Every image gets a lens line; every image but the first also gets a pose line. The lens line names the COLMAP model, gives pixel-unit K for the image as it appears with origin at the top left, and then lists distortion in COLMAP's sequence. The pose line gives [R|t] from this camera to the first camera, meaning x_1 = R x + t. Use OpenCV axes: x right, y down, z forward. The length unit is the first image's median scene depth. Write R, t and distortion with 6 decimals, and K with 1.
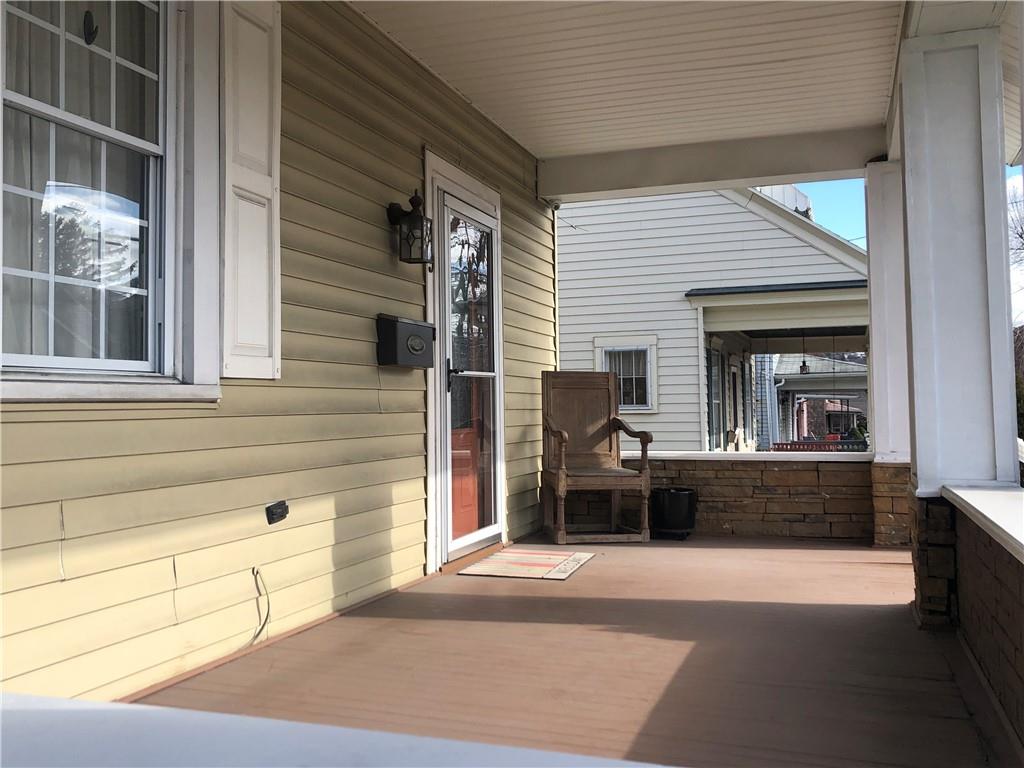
lens RADIAL K [[974.9, 0, 509.2], [0, 974.9, 386.2], [0, 0, 1]] dist [0.022851, -0.020960]
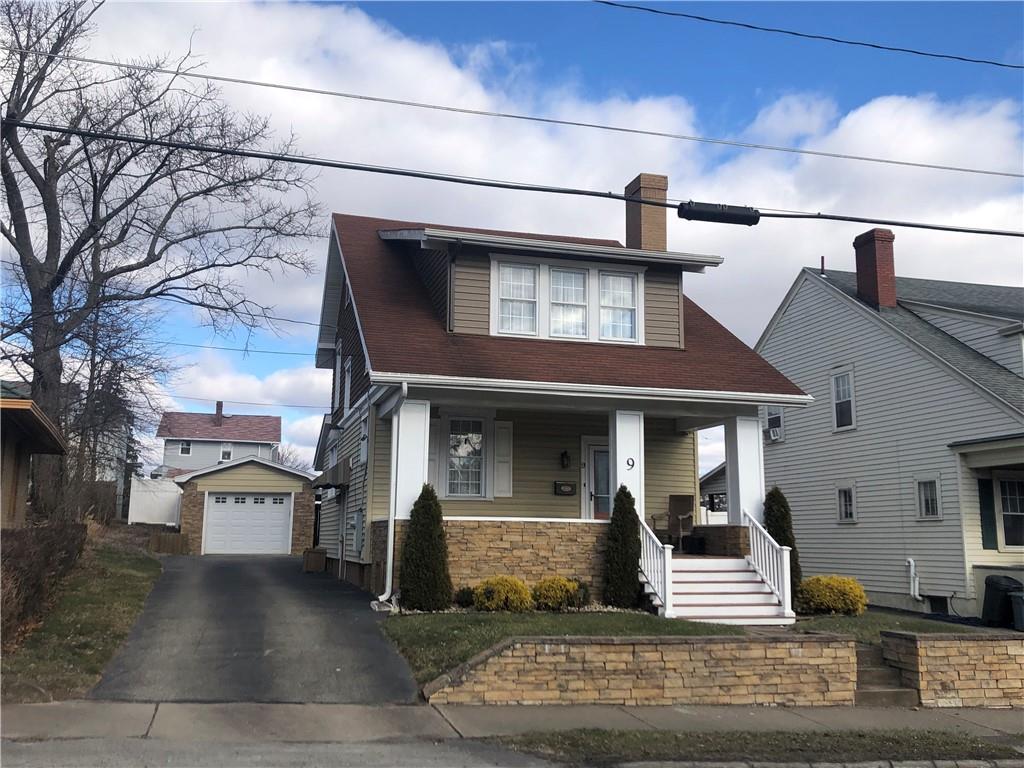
lens RADIAL K [[974.9, 0, 509.2], [0, 974.9, 386.2], [0, 0, 1]] dist [0.022851, -0.020960]
pose [[0.571366, -0.109637, -0.813339, 2.992604], [-0.001851, 0.990862, -0.134866, 0.077773], [0.820693, 0.078563, 0.565942, -1.440973]]
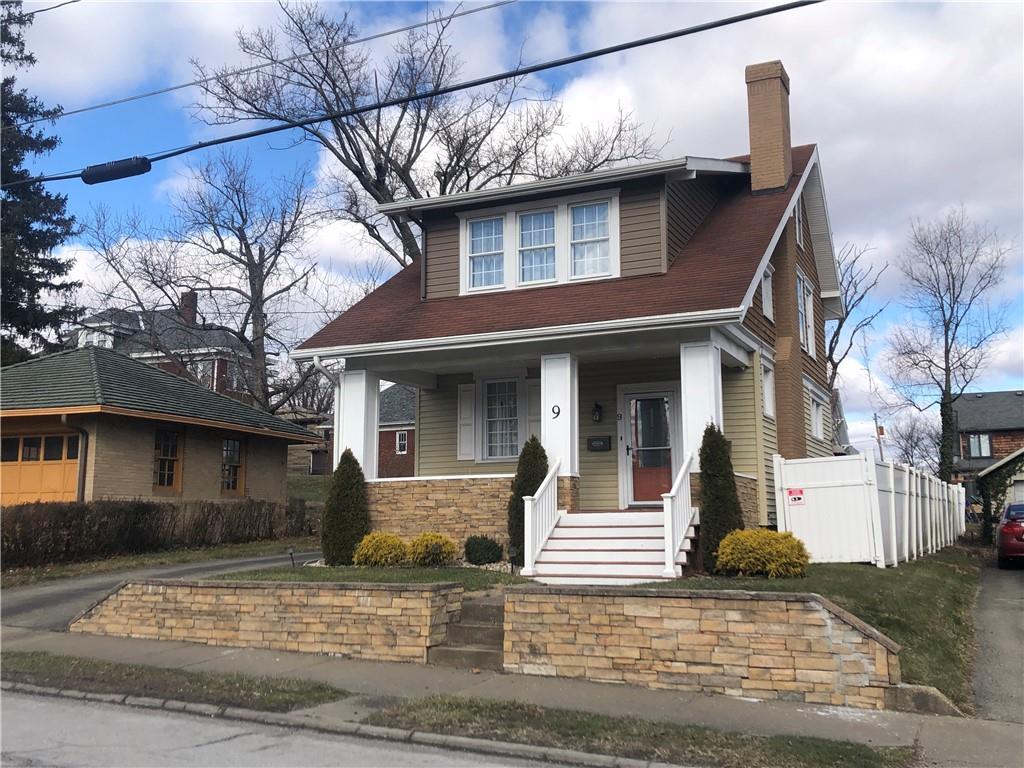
lens RADIAL K [[1008.2, 0, 512.0], [0, 1008.2, 384.0], [0, 0, 1]] dist [0.012364, -0.001707]
pose [[-0.088777, -0.126477, -0.987989, 3.640965], [0.032385, 0.991014, -0.129775, 0.213450], [0.995525, -0.043517, -0.083884, 0.990797]]
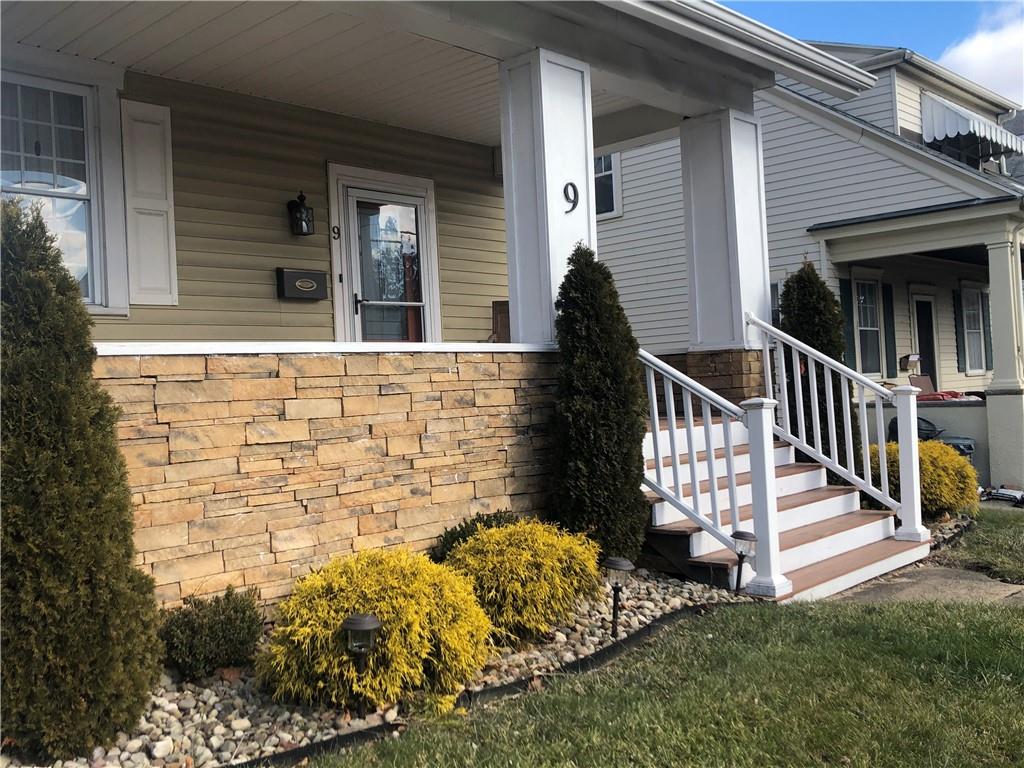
lens RADIAL K [[974.9, 0, 509.2], [0, 974.9, 386.2], [0, 0, 1]] dist [0.022851, -0.020960]
pose [[0.907829, -0.030093, -0.418259, 0.896620], [0.044617, 0.998692, 0.024987, 0.102936], [0.416960, -0.041345, 0.907984, -0.369141]]
